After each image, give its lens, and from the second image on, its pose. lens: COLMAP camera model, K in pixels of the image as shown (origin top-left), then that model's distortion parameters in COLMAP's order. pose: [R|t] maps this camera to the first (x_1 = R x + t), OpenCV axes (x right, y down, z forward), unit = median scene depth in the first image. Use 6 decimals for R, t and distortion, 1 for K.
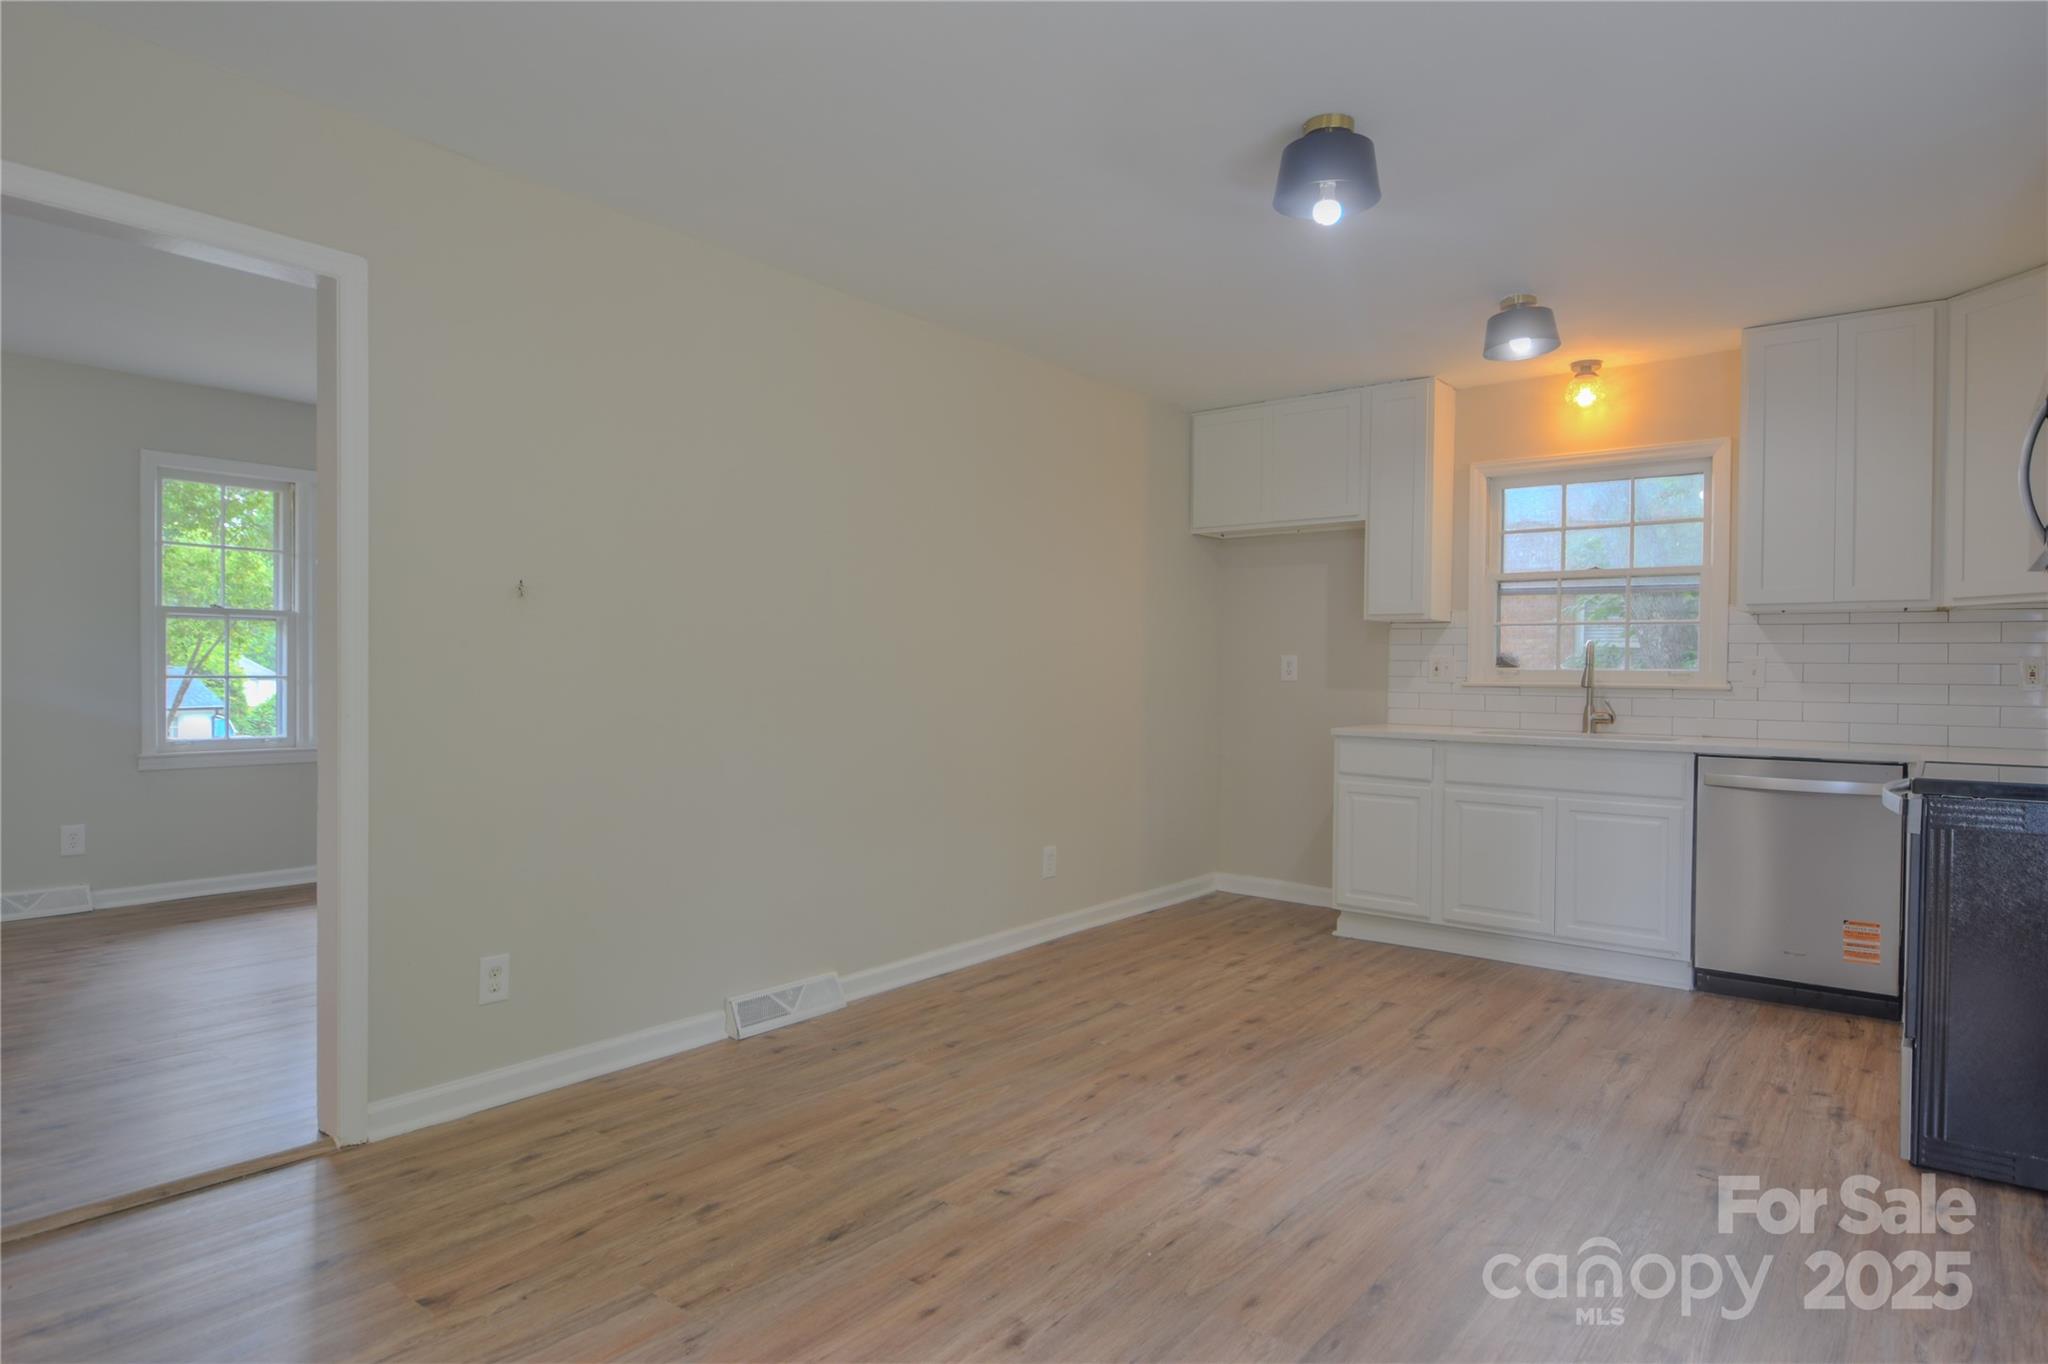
lens RADIAL K [[1155.2, 0, 1007.8], [0, 1155.2, 677.5], [0, 0, 1]] dist [0.002387, -0.003269]
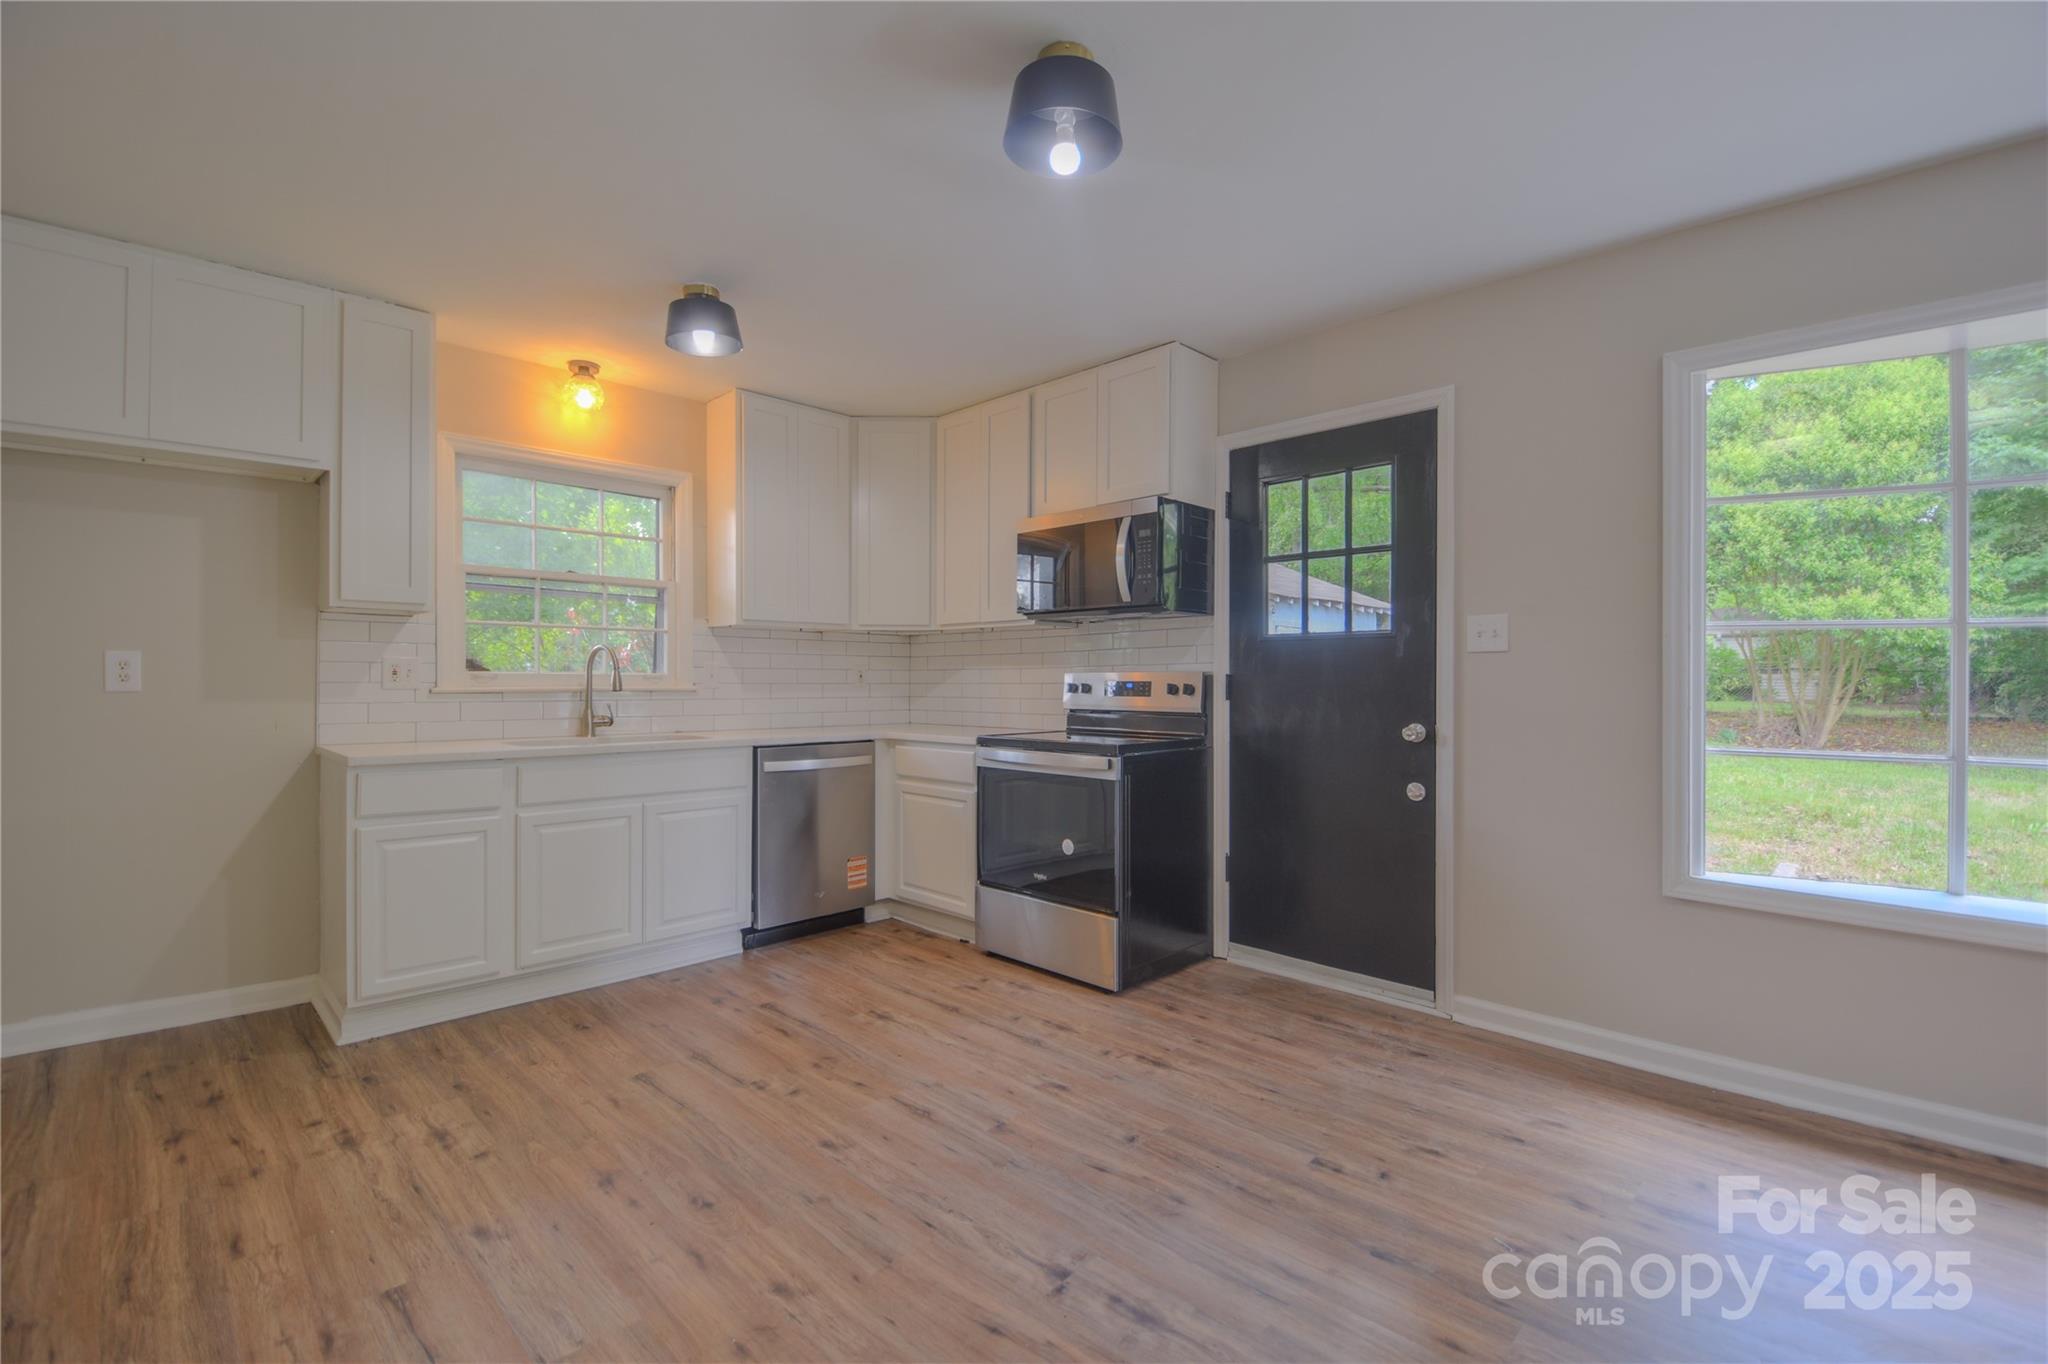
lens RADIAL K [[900.0, 0, 1032.1], [0, 900.0, 681.0], [0, 0, 1]] dist [0.003599, -0.013324]
pose [[0.099445, -0.011270, 0.994979, -0.304491], [0.006177, 0.999924, 0.010709, -0.007984], [-0.995024, 0.005081, 0.099507, 0.703373]]
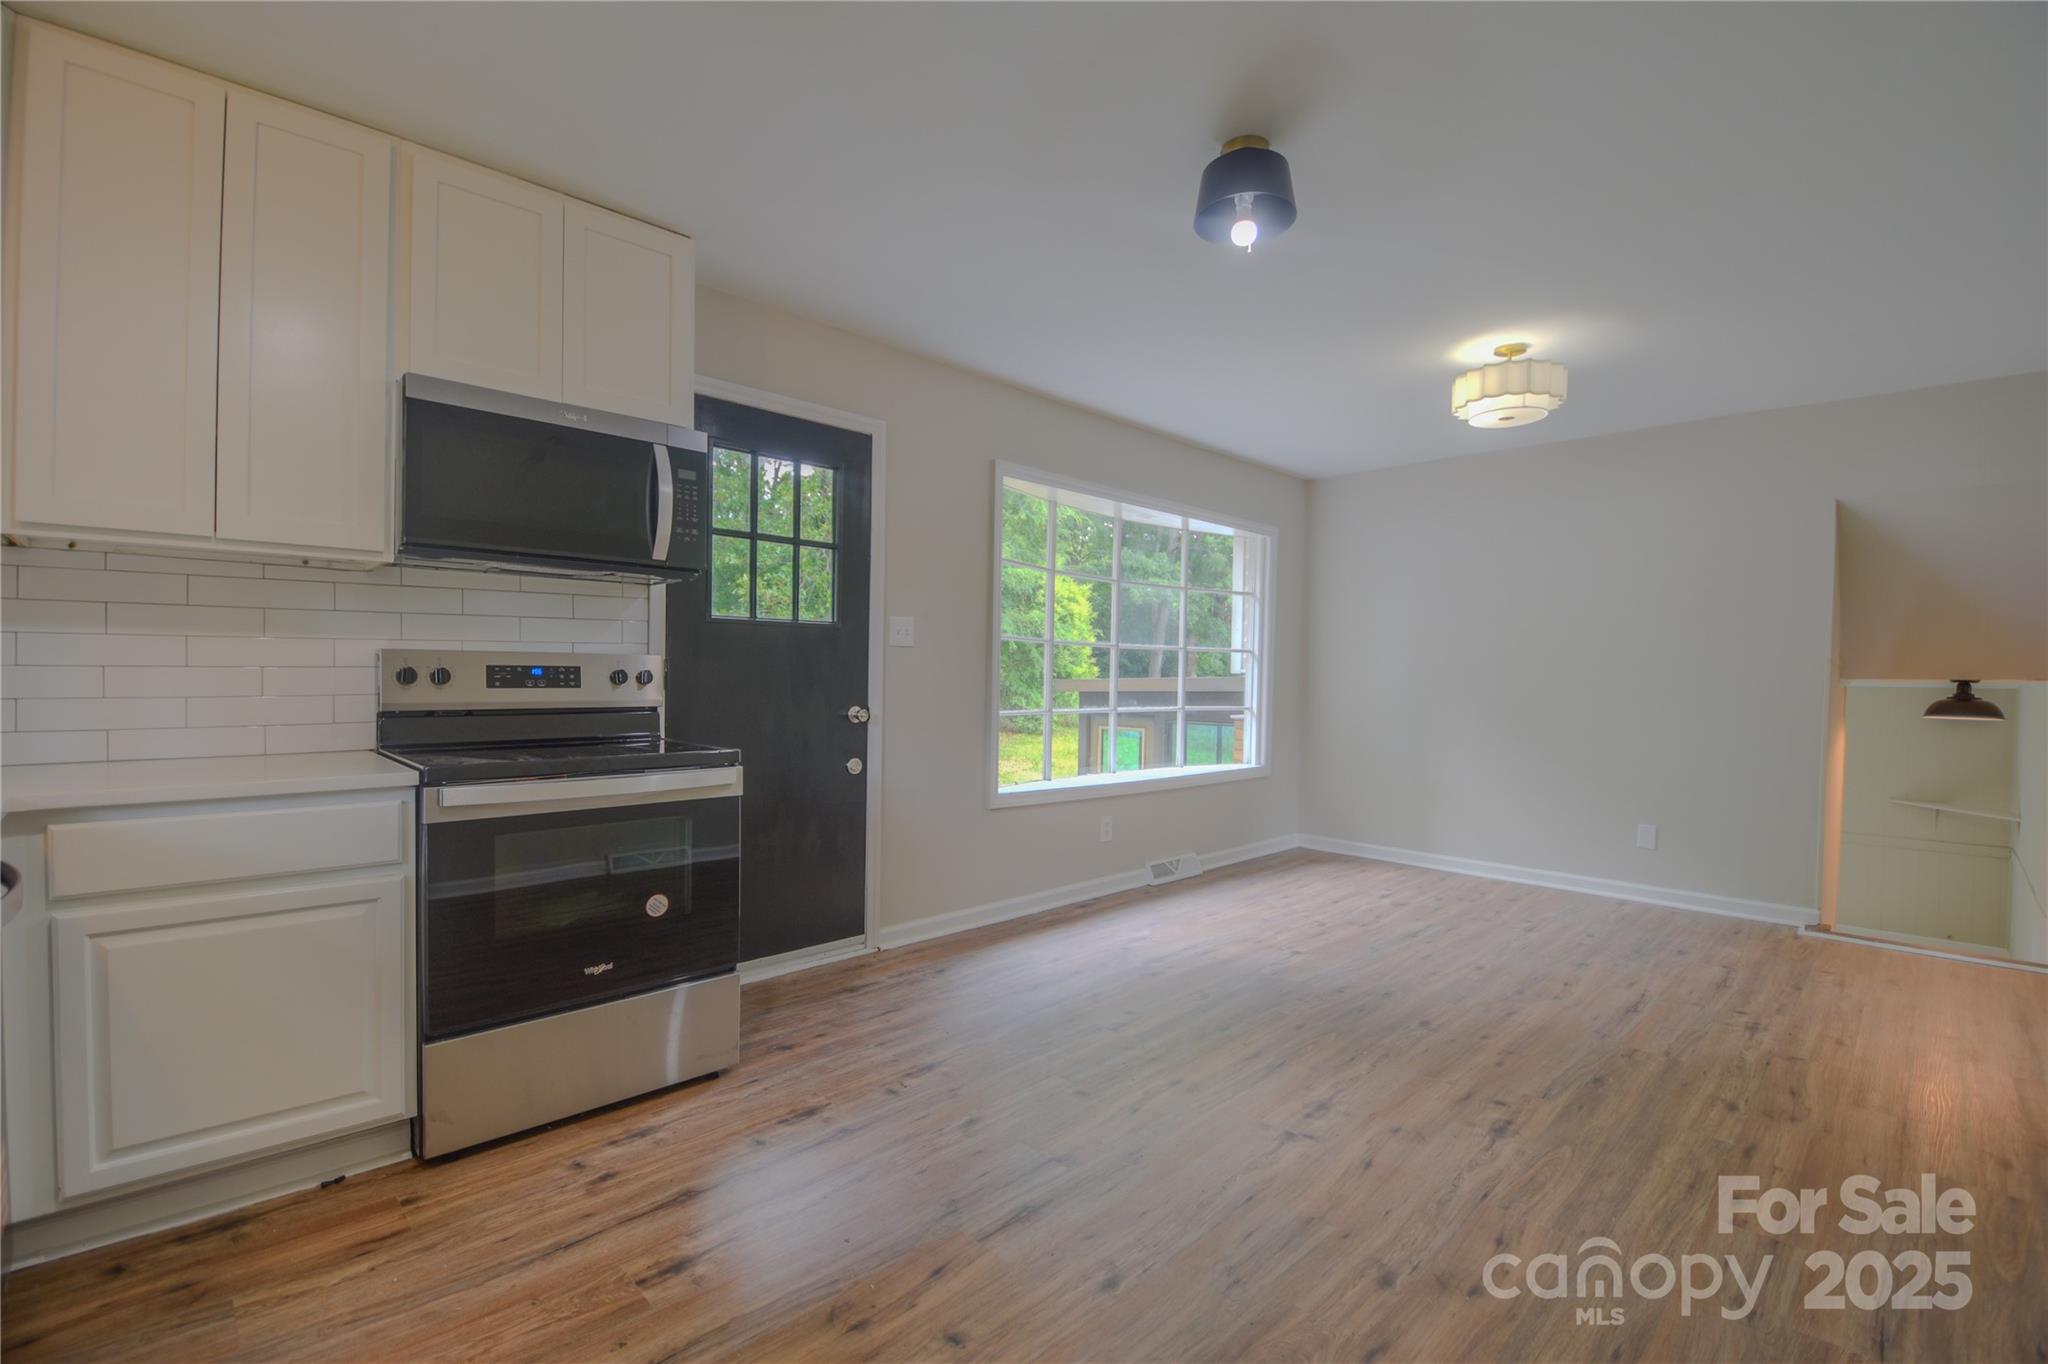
lens RADIAL K [[900.0, 0, 1021.7], [0, 900.0, 684.2], [0, 0, 1]] dist [0.003599, -0.013324]
pose [[-0.992304, -0.026535, 0.120950, 0.268016], [-0.023778, 0.999425, 0.024181, -0.007689], [-0.121522, 0.021119, -0.992364, 1.346628]]
